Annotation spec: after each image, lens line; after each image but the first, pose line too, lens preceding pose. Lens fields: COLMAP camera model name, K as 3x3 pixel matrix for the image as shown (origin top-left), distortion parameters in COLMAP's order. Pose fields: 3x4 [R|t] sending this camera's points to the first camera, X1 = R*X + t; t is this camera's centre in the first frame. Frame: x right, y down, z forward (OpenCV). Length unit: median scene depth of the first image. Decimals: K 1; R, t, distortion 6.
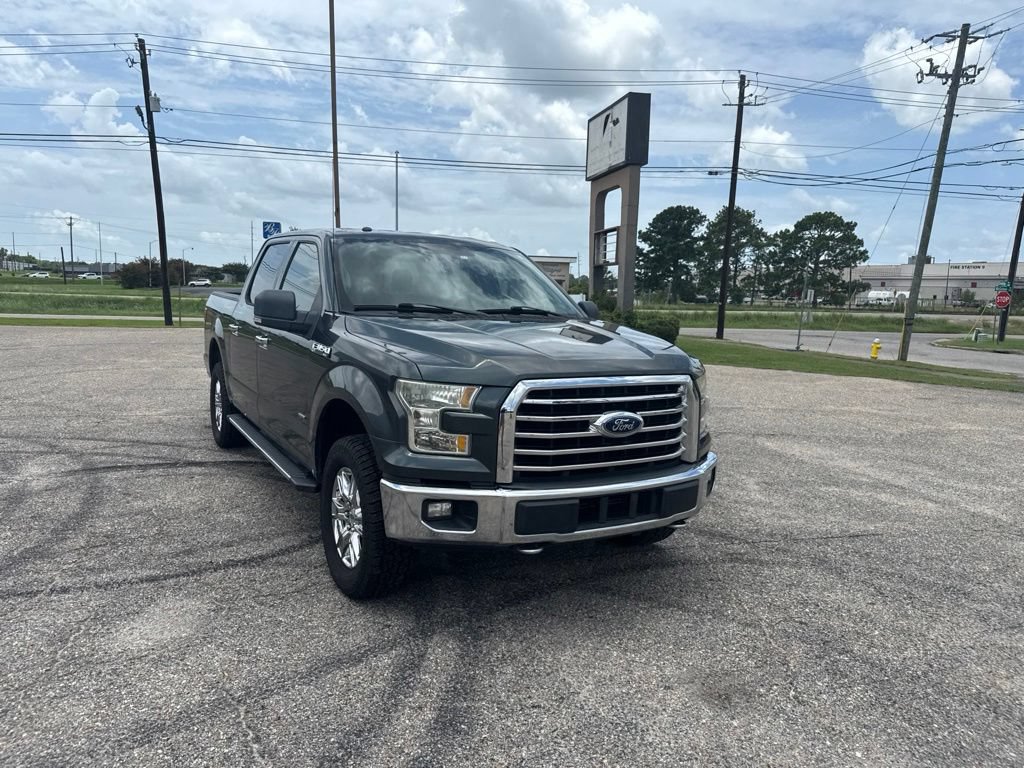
lens RADIAL K [[724.4, 0, 499.7], [0, 724.4, 371.4], [0, 0, 1]] dist [0.022367, -0.026139]
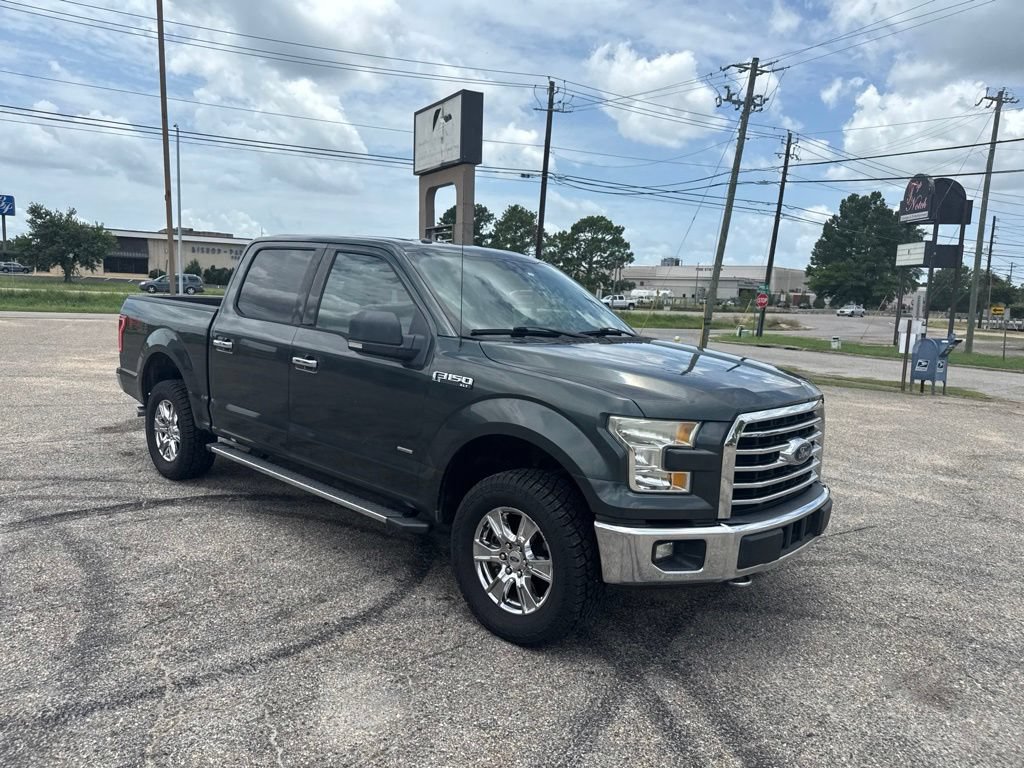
lens RADIAL K [[724.3, 0, 499.5], [0, 724.3, 388.4], [0, 0, 1]] dist [0.025987, -0.036082]
pose [[0.955472, -0.023458, 0.294147, -0.083224], [0.013504, 0.999267, 0.035827, -0.009246], [-0.294772, -0.030260, 0.955088, 0.020288]]
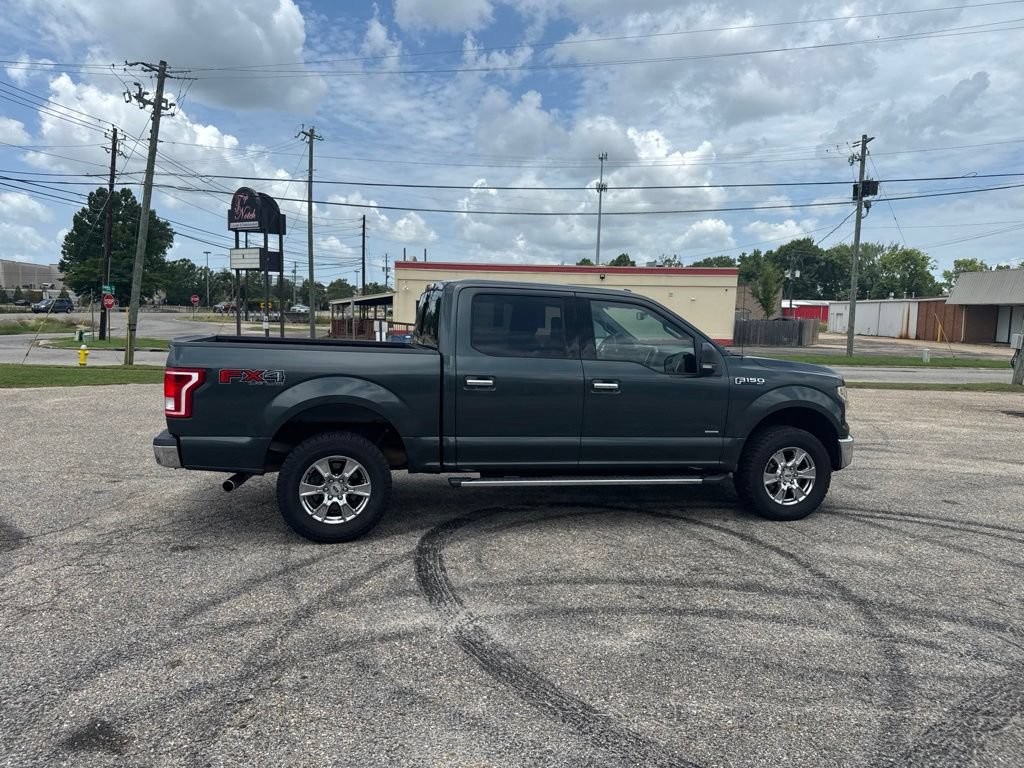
lens RADIAL K [[725.2, 0, 505.5], [0, 725.2, 386.6], [0, 0, 1]] dist [0.055597, -0.088361]
pose [[0.280386, -0.115789, 0.952878, -0.336260], [0.088005, 0.991618, 0.094601, -0.037991], [-0.955845, 0.057333, 0.288225, 0.190278]]
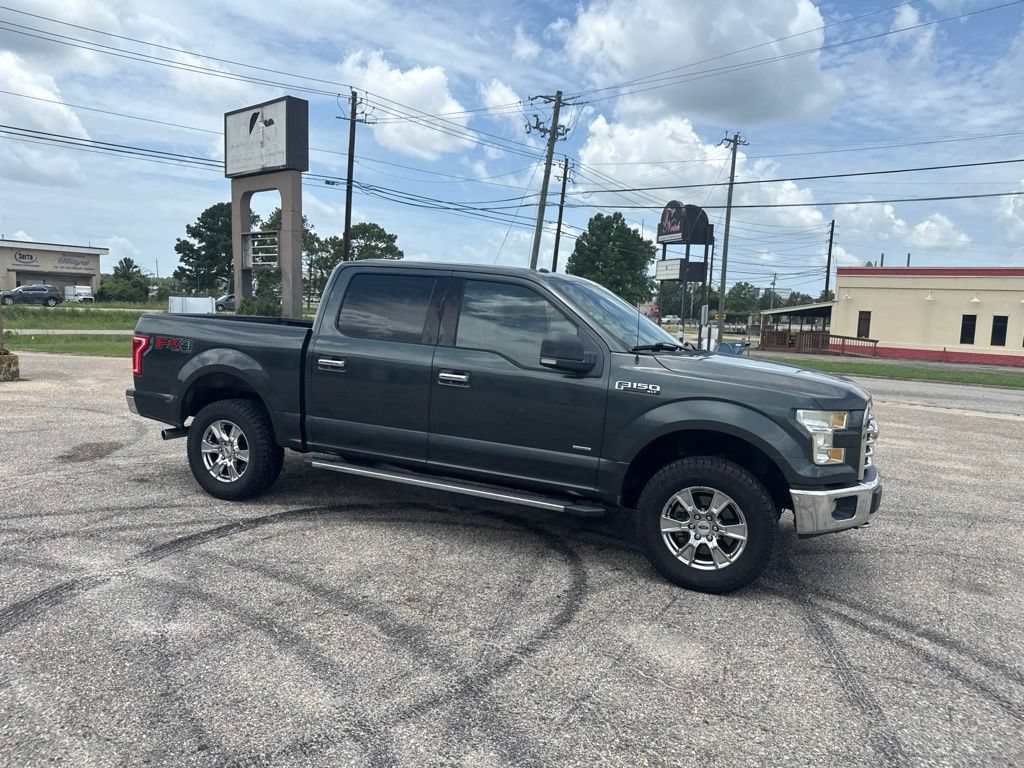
lens RADIAL K [[721.2, 0, 499.6], [0, 721.2, 387.9], [0, 0, 1]] dist [0.067937, -0.099616]
pose [[0.811074, -0.052631, 0.582571, -0.195817], [0.040154, 0.998604, 0.034312, -0.014027], [-0.583563, -0.004437, 0.812056, 0.038467]]
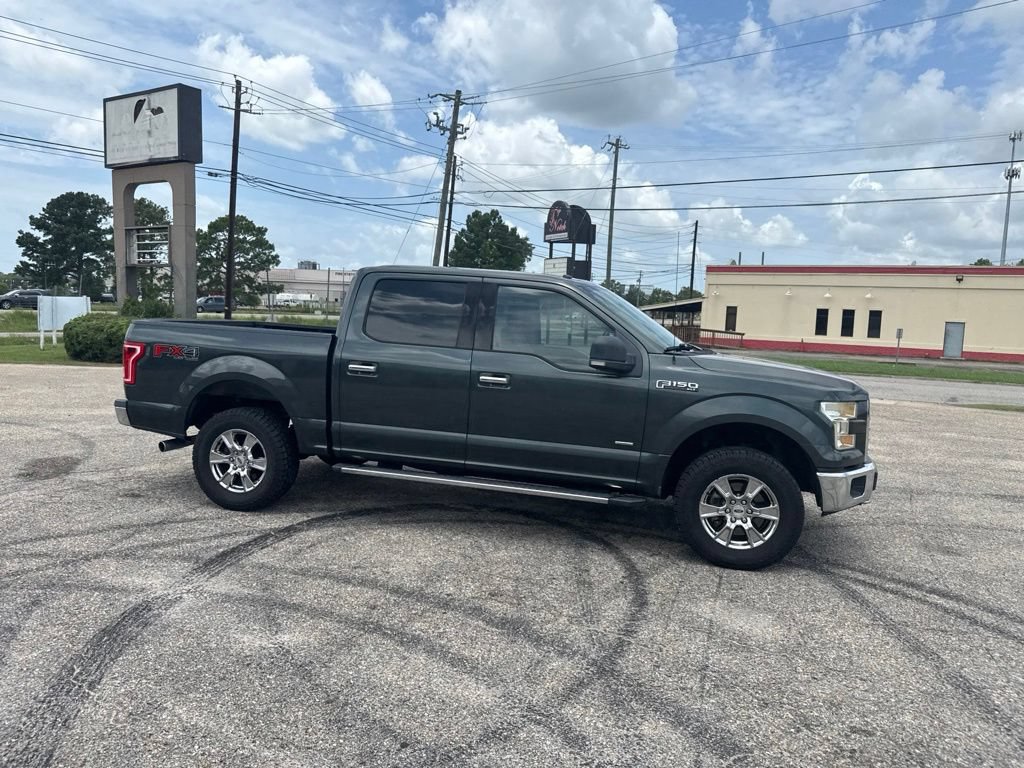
lens RADIAL K [[724.3, 0, 499.5], [0, 724.3, 388.4], [0, 0, 1]] dist [0.025987, -0.036082]
pose [[0.698941, -0.076580, 0.711067, -0.241564], [0.058690, 0.997039, 0.049689, -0.019106], [-0.712767, 0.007003, 0.701366, 0.064593]]
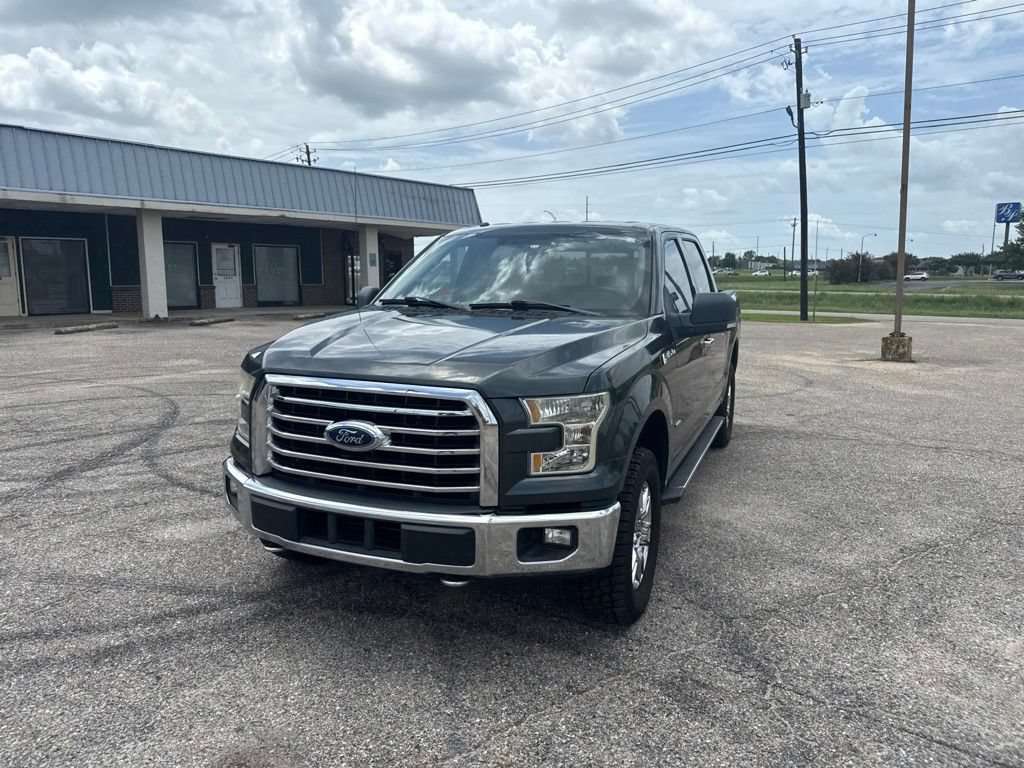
lens RADIAL K [[724.4, 0, 499.7], [0, 724.4, 371.4], [0, 0, 1]] dist [0.022367, -0.026139]
pose [[0.599221, 0.079242, -0.796652, 0.145043], [-0.074200, 0.996303, 0.043290, -0.008214], [0.797138, 0.033172, 0.602886, 0.093564]]
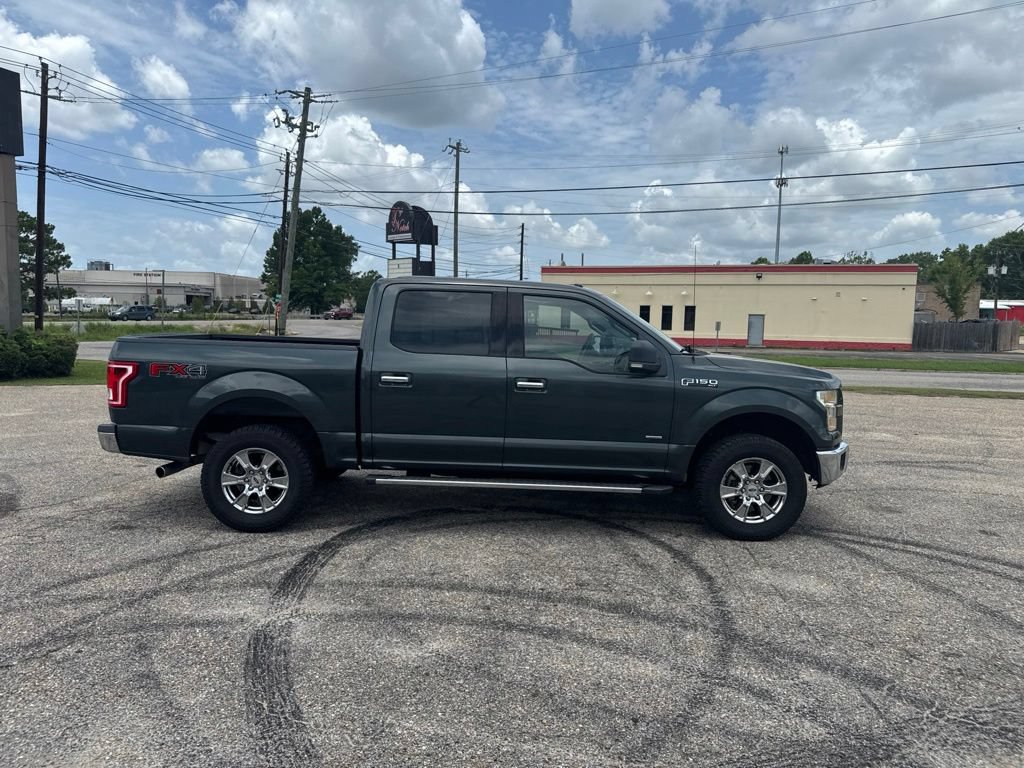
lens RADIAL K [[724.3, 0, 499.5], [0, 724.3, 388.4], [0, 0, 1]] dist [0.025987, -0.036082]
pose [[0.504677, -0.104969, 0.856903, -0.293254], [0.091096, 0.993514, 0.068052, -0.026842], [-0.858489, 0.043717, 0.510966, 0.113445]]
